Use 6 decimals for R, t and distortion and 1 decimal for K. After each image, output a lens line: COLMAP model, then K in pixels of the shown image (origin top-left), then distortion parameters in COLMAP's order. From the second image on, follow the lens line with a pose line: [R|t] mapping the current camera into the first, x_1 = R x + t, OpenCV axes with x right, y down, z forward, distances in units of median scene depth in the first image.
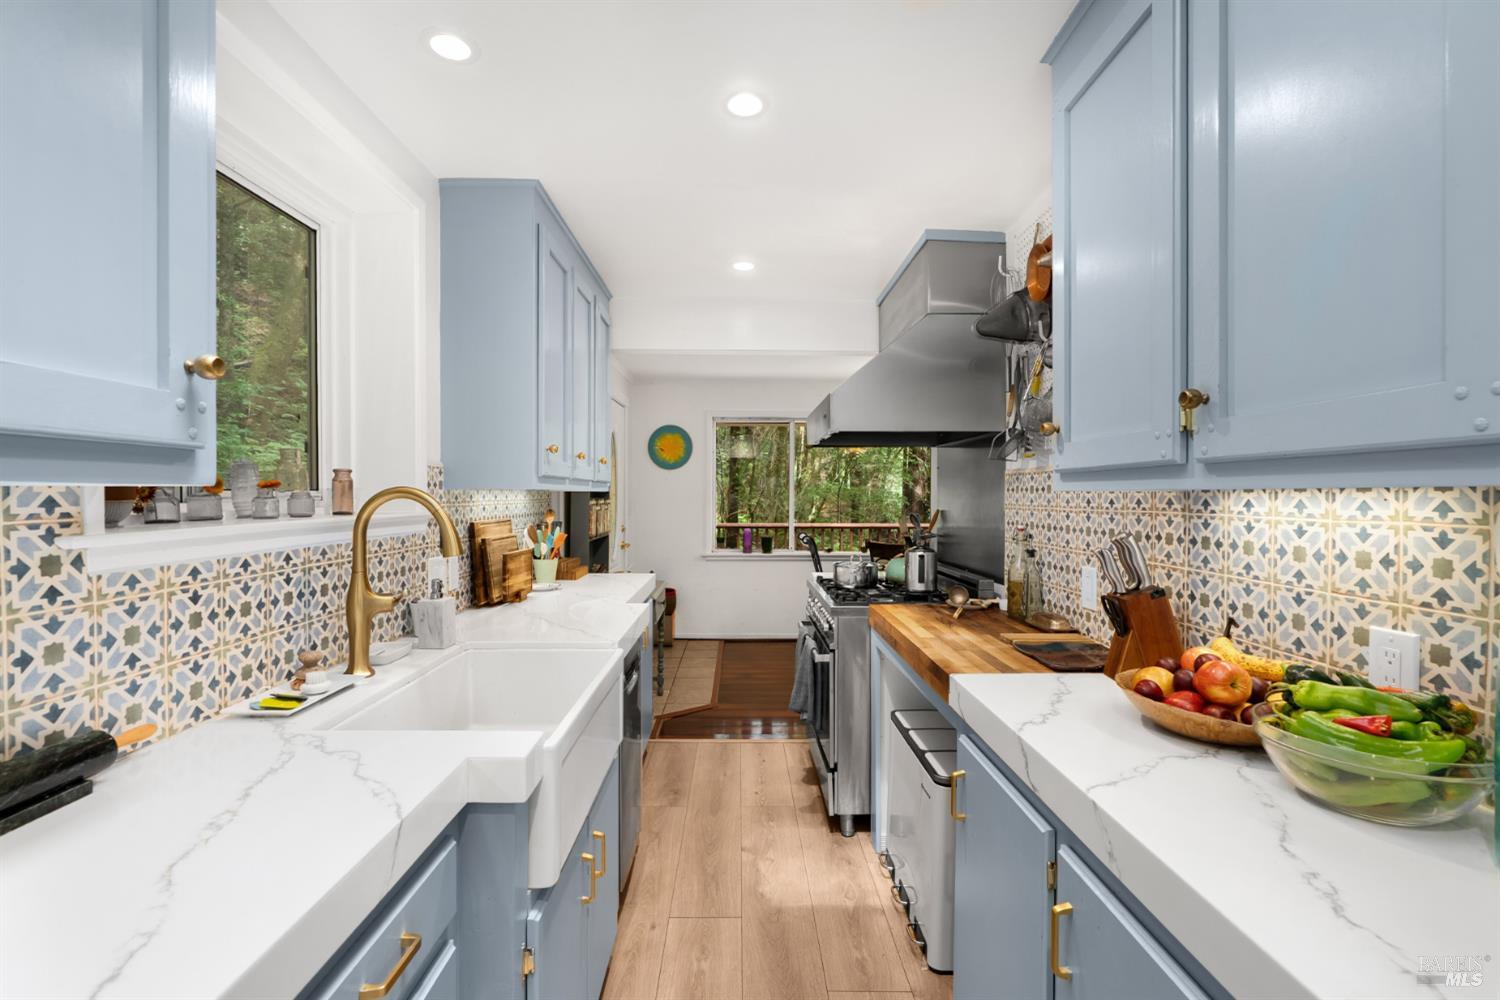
lens RADIAL K [[683.9, 0, 761.4], [0, 683.9, 500.1], [0, 0, 1]] dist [-0.014597, 0.005683]
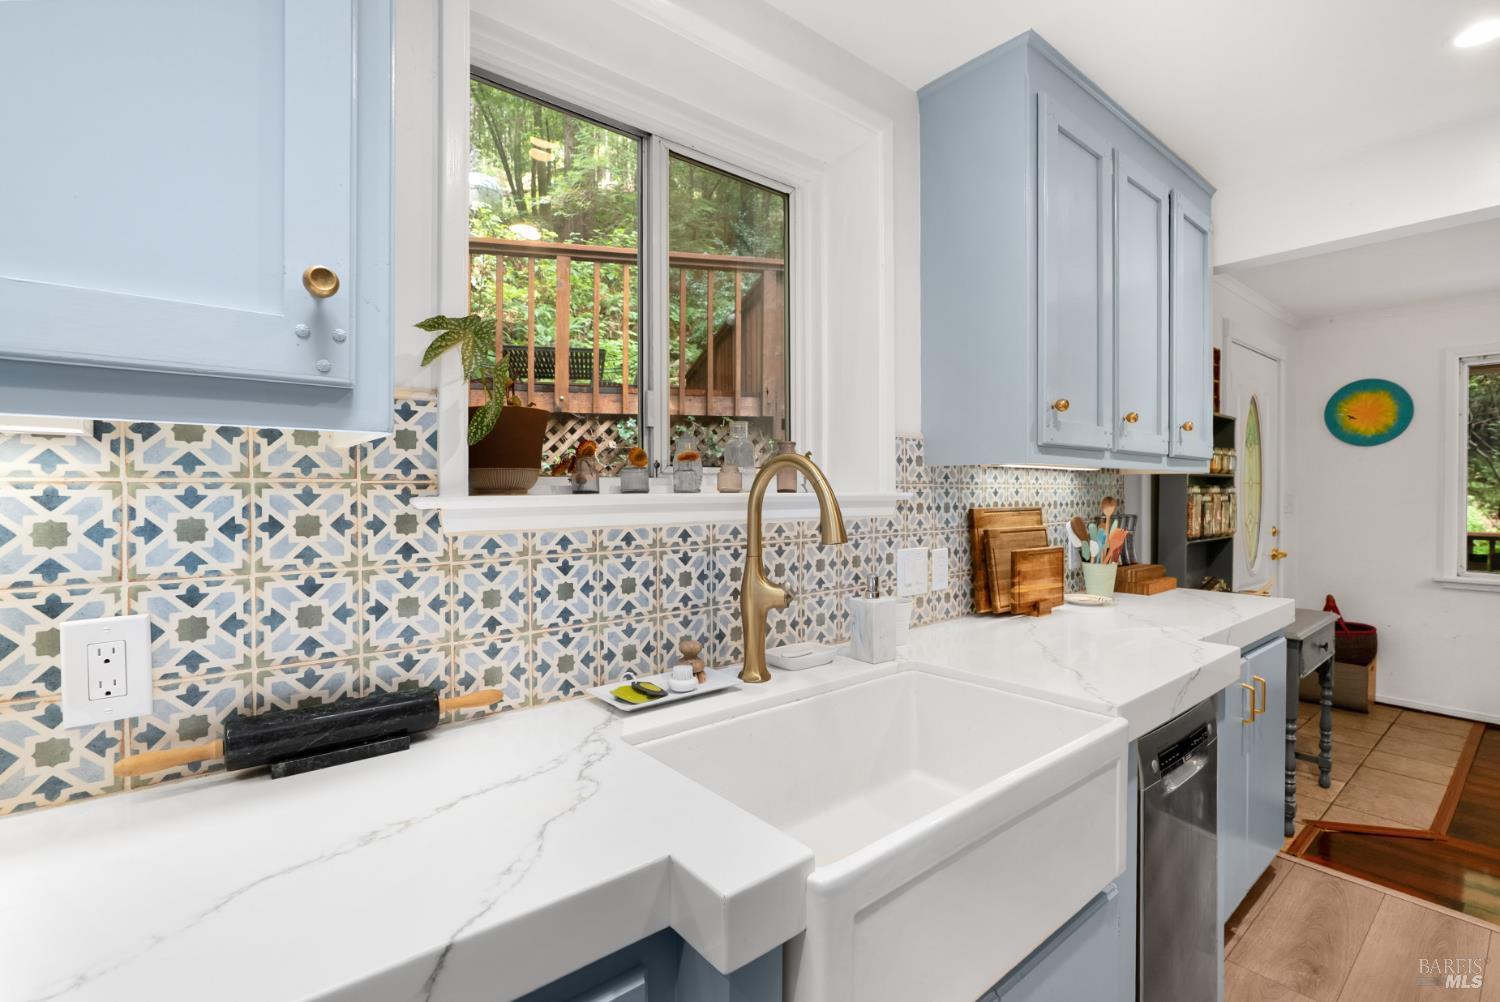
lens RADIAL K [[683.9, 0, 752.8], [0, 683.9, 496.1], [0, 0, 1]] dist [-0.014597, 0.005683]
pose [[0.612987, 0.001334, -0.790092, 0.094789], [-0.004869, 0.999986, -0.002090, 0.038010], [0.790078, 0.005129, 0.612985, 0.557546]]
